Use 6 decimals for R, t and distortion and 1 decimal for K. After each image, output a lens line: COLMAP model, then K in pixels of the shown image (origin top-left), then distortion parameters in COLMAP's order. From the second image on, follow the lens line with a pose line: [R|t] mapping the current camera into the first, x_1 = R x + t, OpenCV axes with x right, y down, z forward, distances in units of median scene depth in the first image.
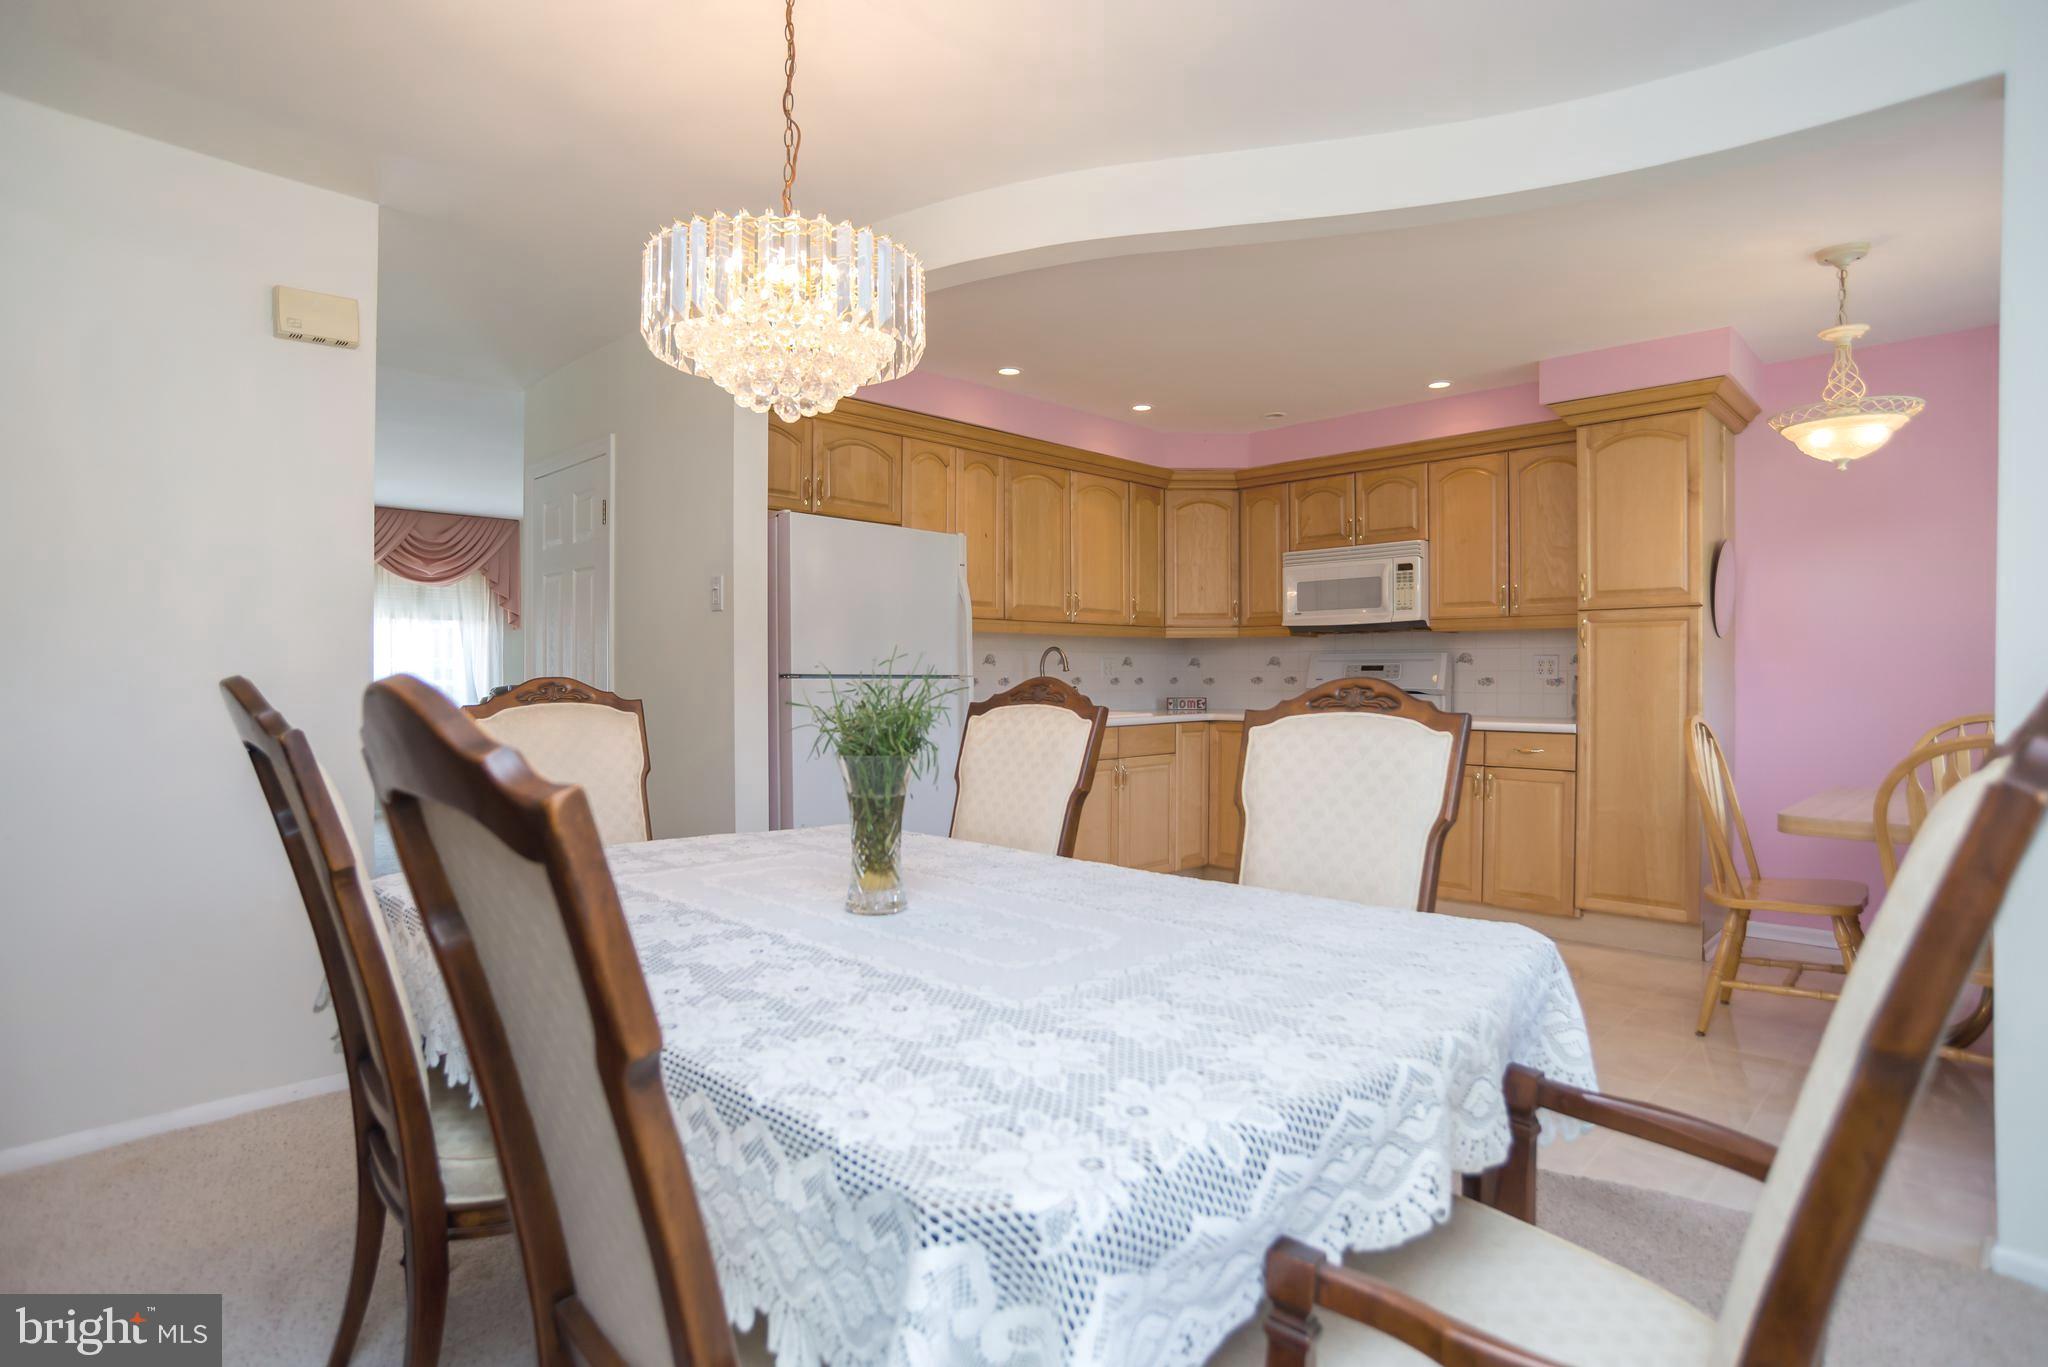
lens RADIAL K [[1062.4, 0, 1005.5], [0, 1062.4, 679.4], [0, 0, 1]] dist [-0.079860, 0.054013]
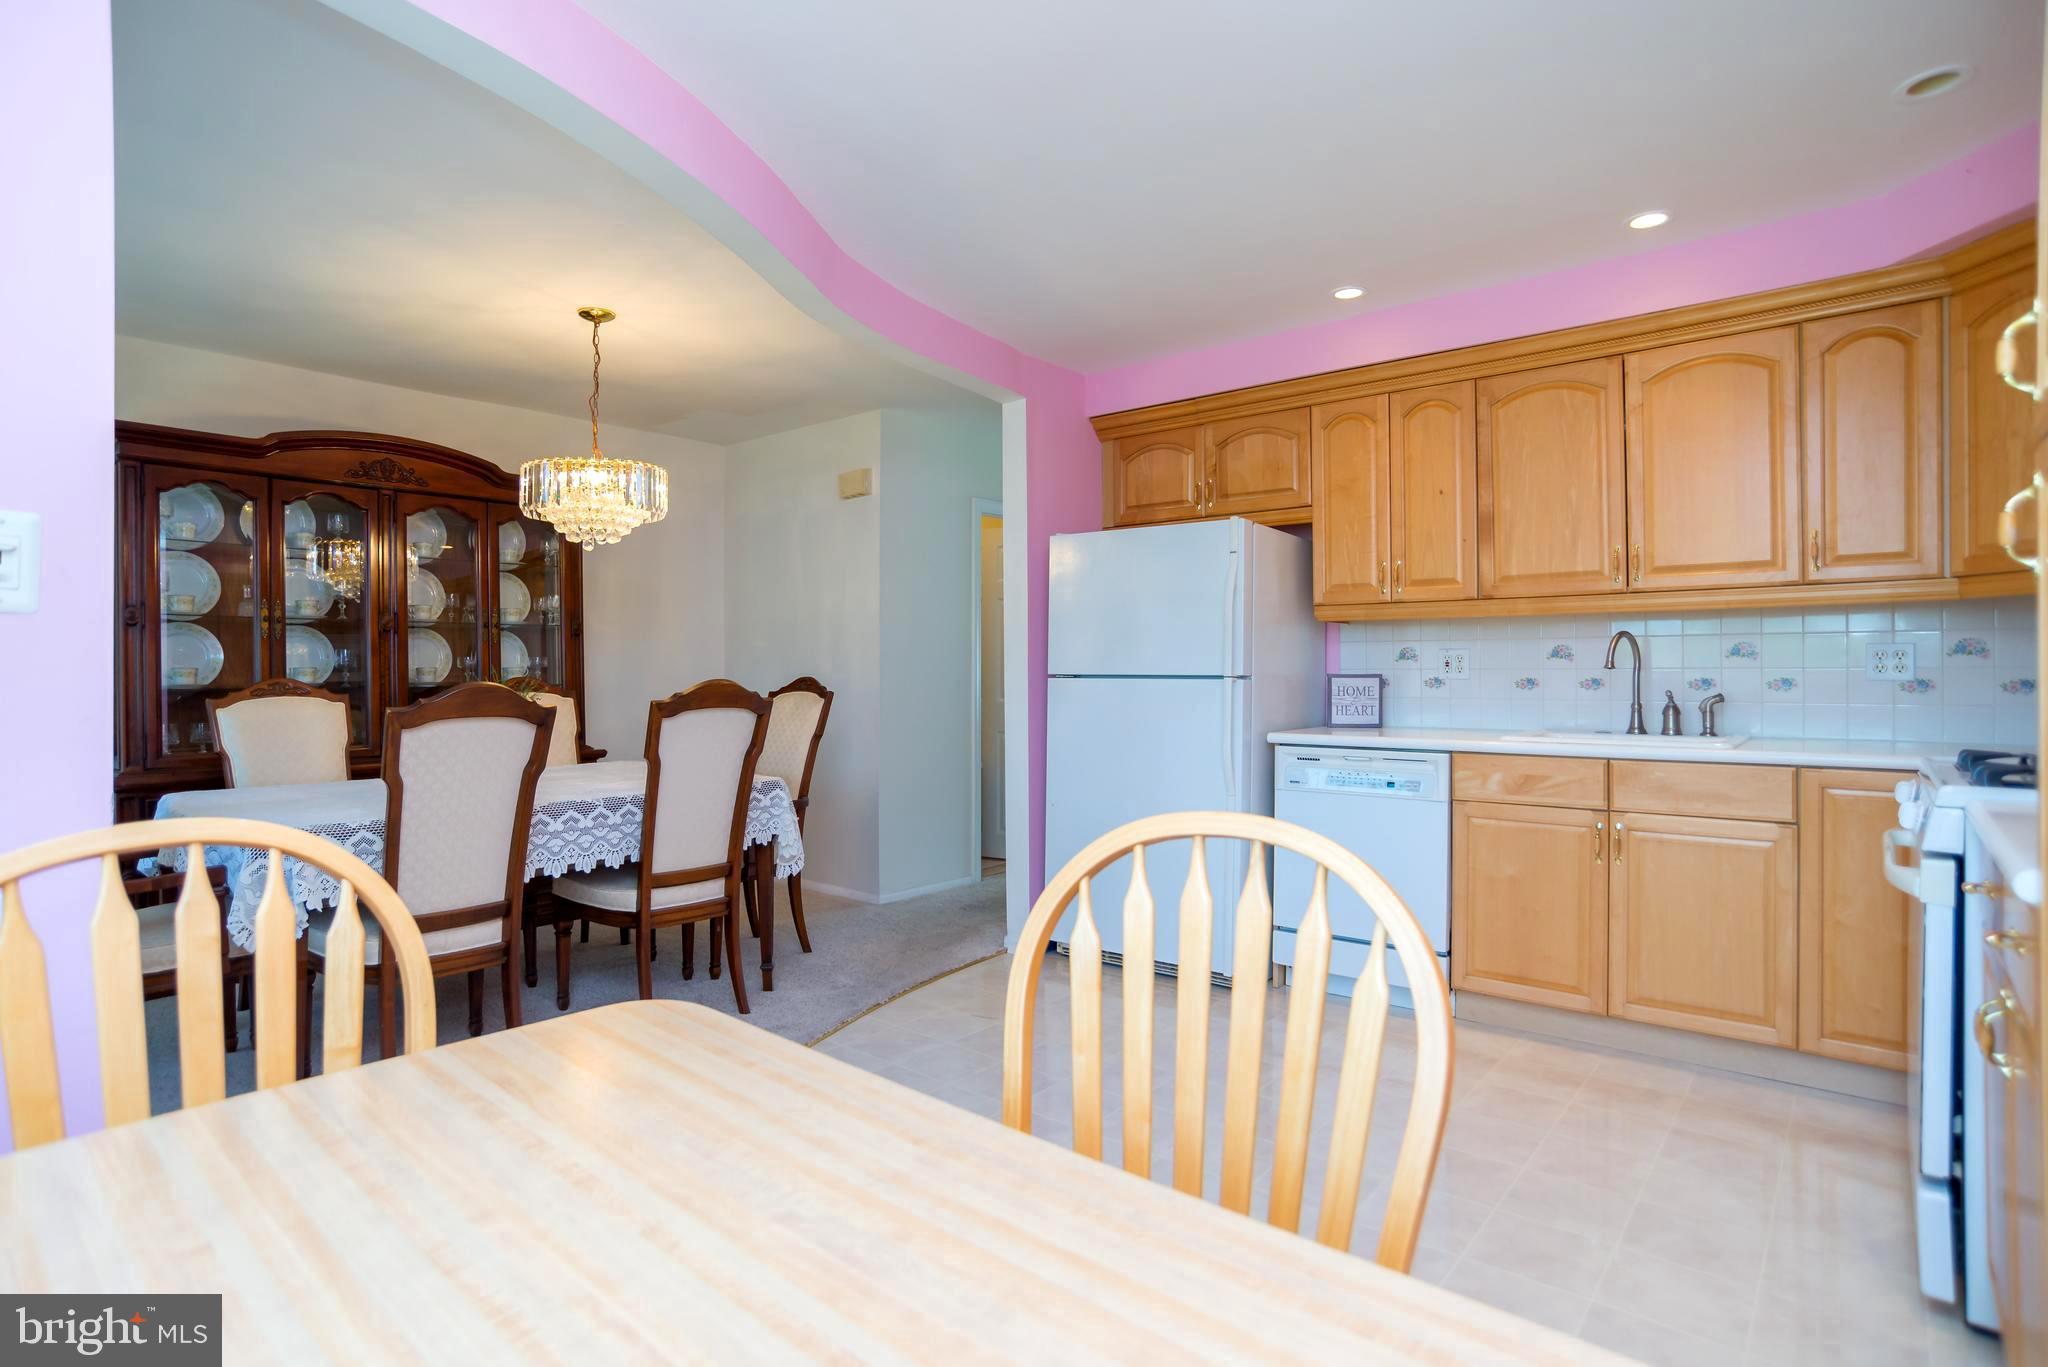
lens RADIAL K [[1059.8, 0, 1004.2], [0, 1059.8, 663.4], [0, 0, 1]] dist [-0.090360, 0.053329]
pose [[0.068869, -0.006126, -0.997607, 0.694125], [-0.000639, 0.999981, -0.006185, -0.007198], [0.997625, 0.001063, 0.068864, 0.623688]]
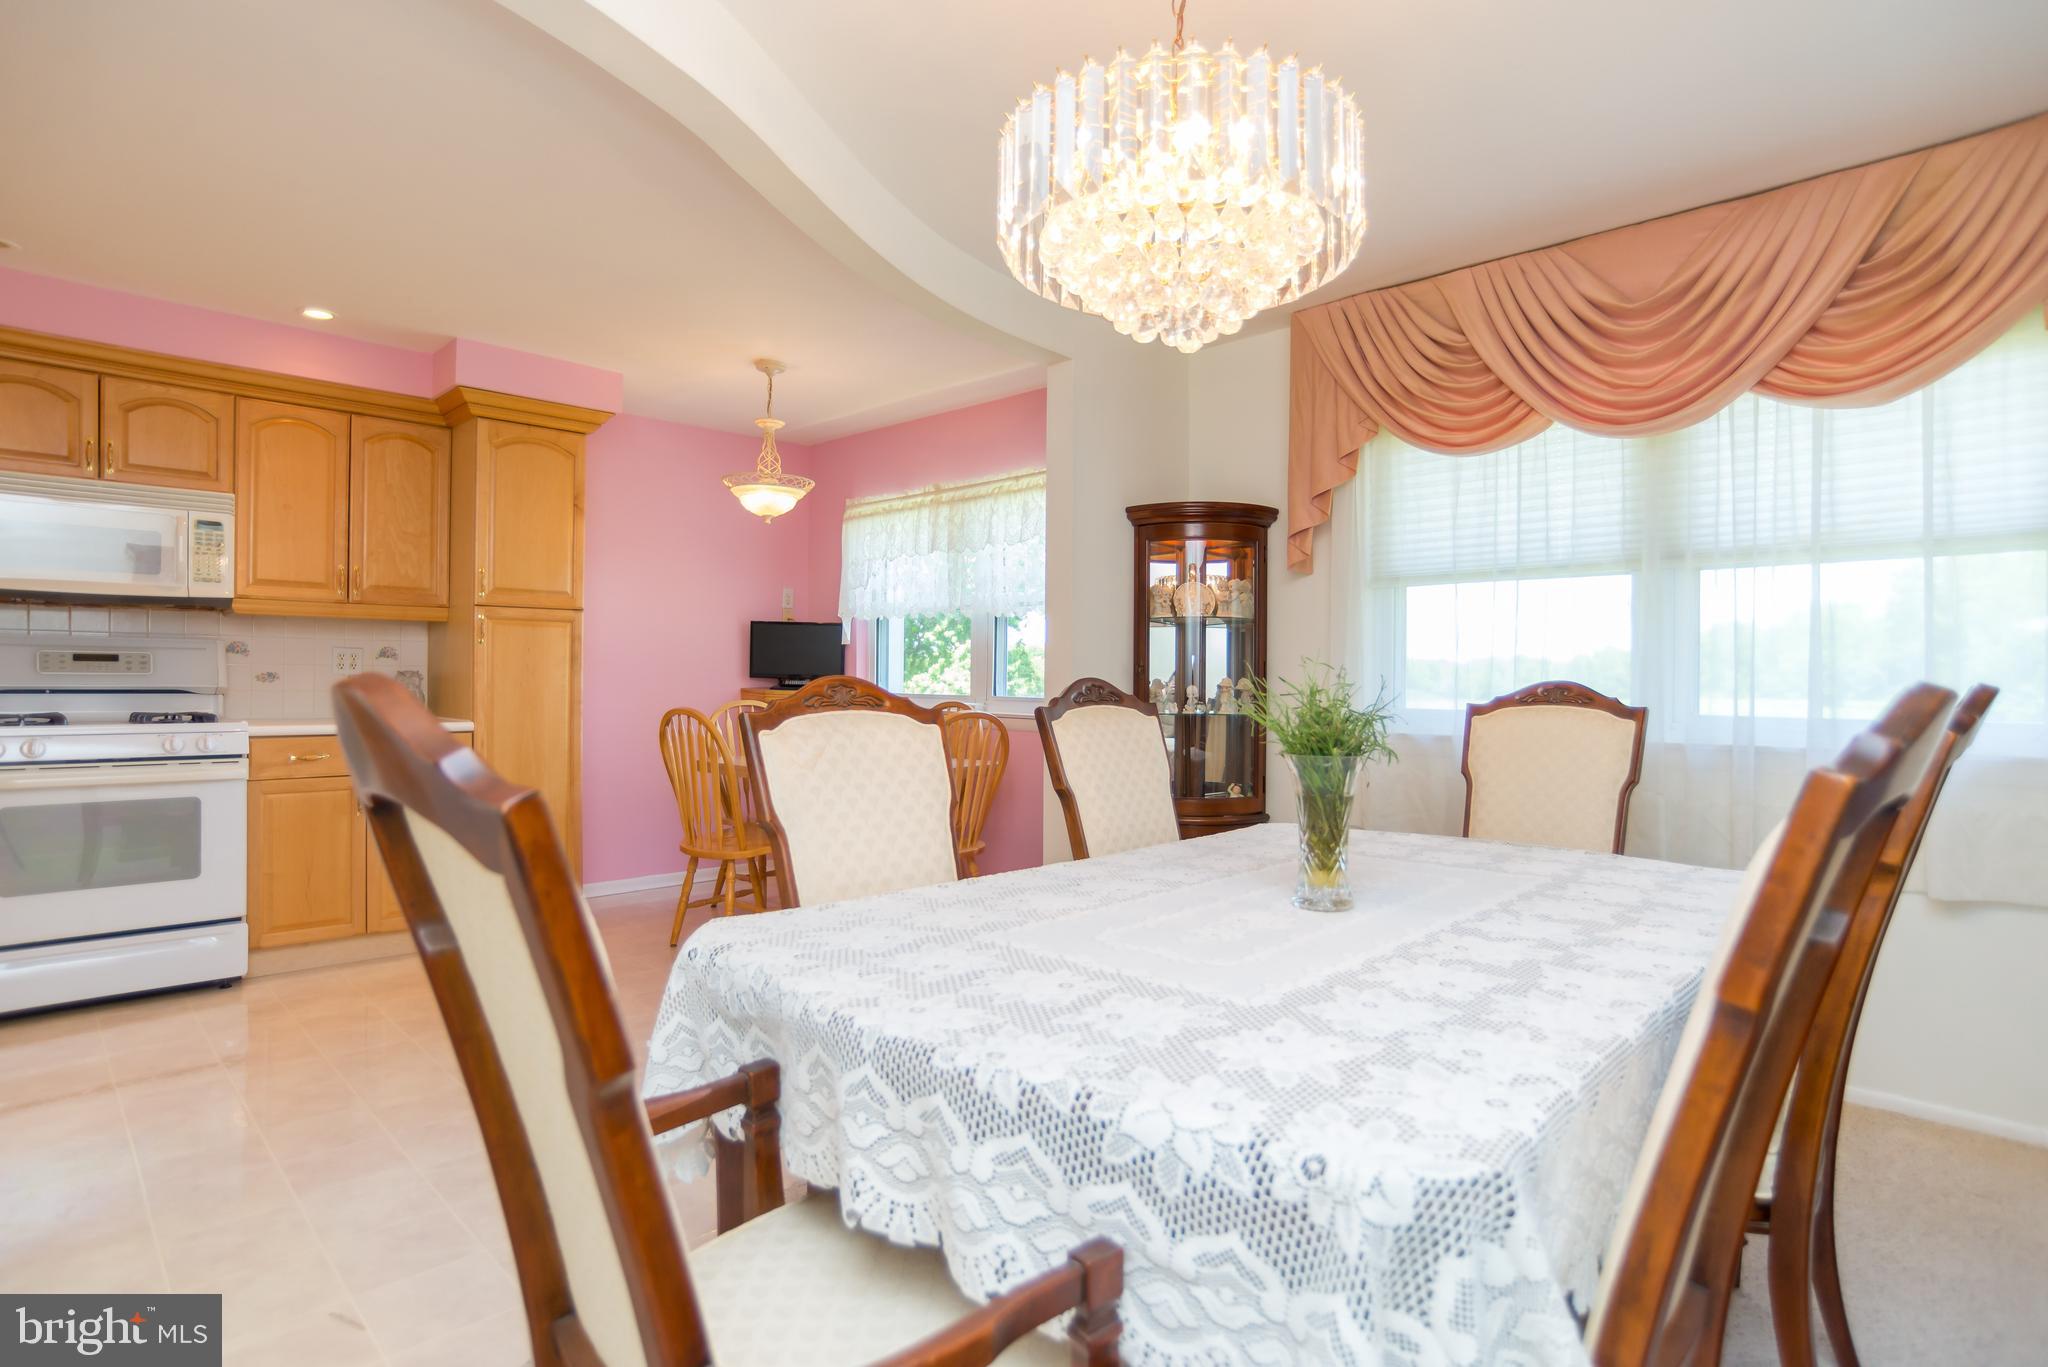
lens RADIAL K [[1062.4, 0, 1005.5], [0, 1062.4, 679.4], [0, 0, 1]] dist [-0.079860, 0.054013]
pose [[0.015550, -0.003086, 0.999874, -0.362463], [-0.006612, 0.999973, 0.003189, -0.002828], [-0.999857, -0.006660, 0.015529, 0.425301]]
